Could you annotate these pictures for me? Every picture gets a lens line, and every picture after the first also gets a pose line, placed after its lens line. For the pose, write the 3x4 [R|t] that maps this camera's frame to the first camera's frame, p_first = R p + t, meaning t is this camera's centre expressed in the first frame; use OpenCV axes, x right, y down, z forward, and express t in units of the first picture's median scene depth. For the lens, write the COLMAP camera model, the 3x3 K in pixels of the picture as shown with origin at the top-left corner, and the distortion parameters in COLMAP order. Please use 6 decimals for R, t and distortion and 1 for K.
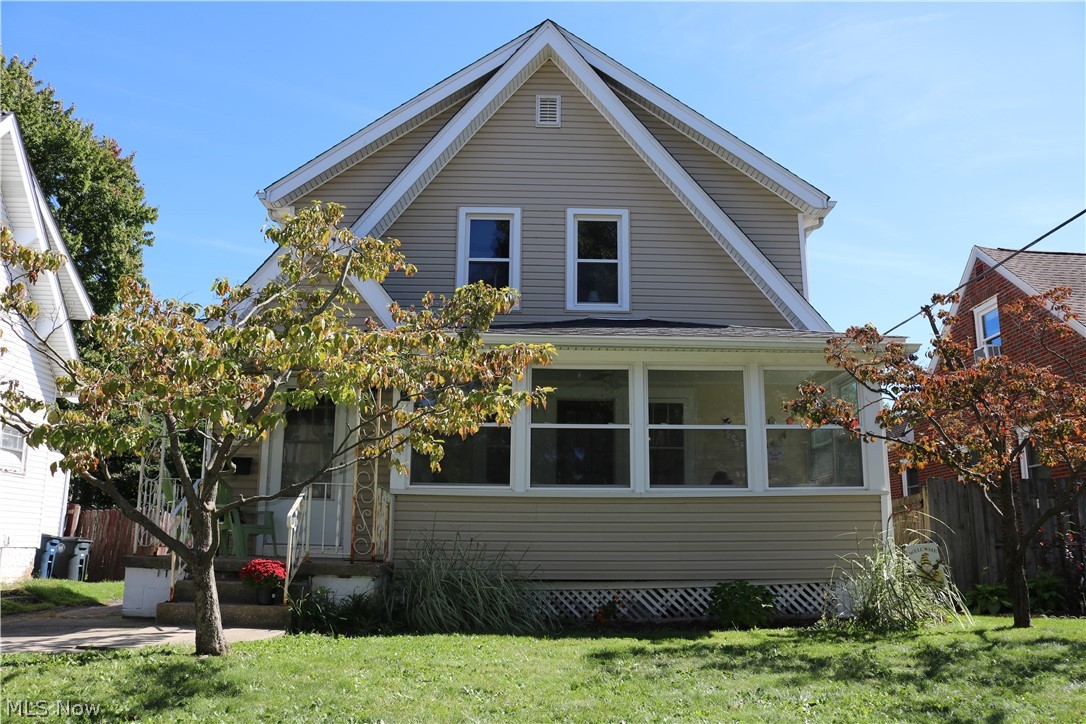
lens RADIAL K [[900.1, 0, 543.0], [0, 900.1, 362.0], [0, 0, 1]] dist [-0.156493, 0.119937]
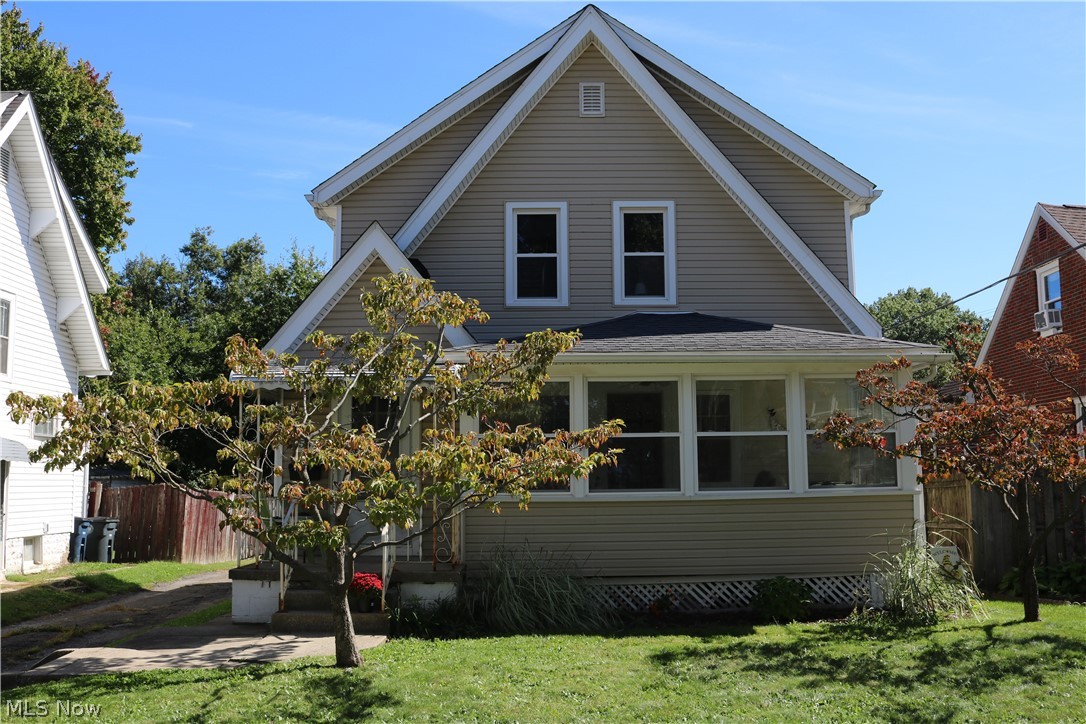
lens RADIAL K [[1072.2, 0, 543.0], [0, 1072.2, 362.0], [0, 0, 1]] dist [-0.132353, 0.114862]
pose [[0.999593, -0.019195, -0.021106, -0.039249], [0.021151, 0.995085, 0.096743, -0.144339], [0.019145, -0.097150, 0.995086, -0.278481]]
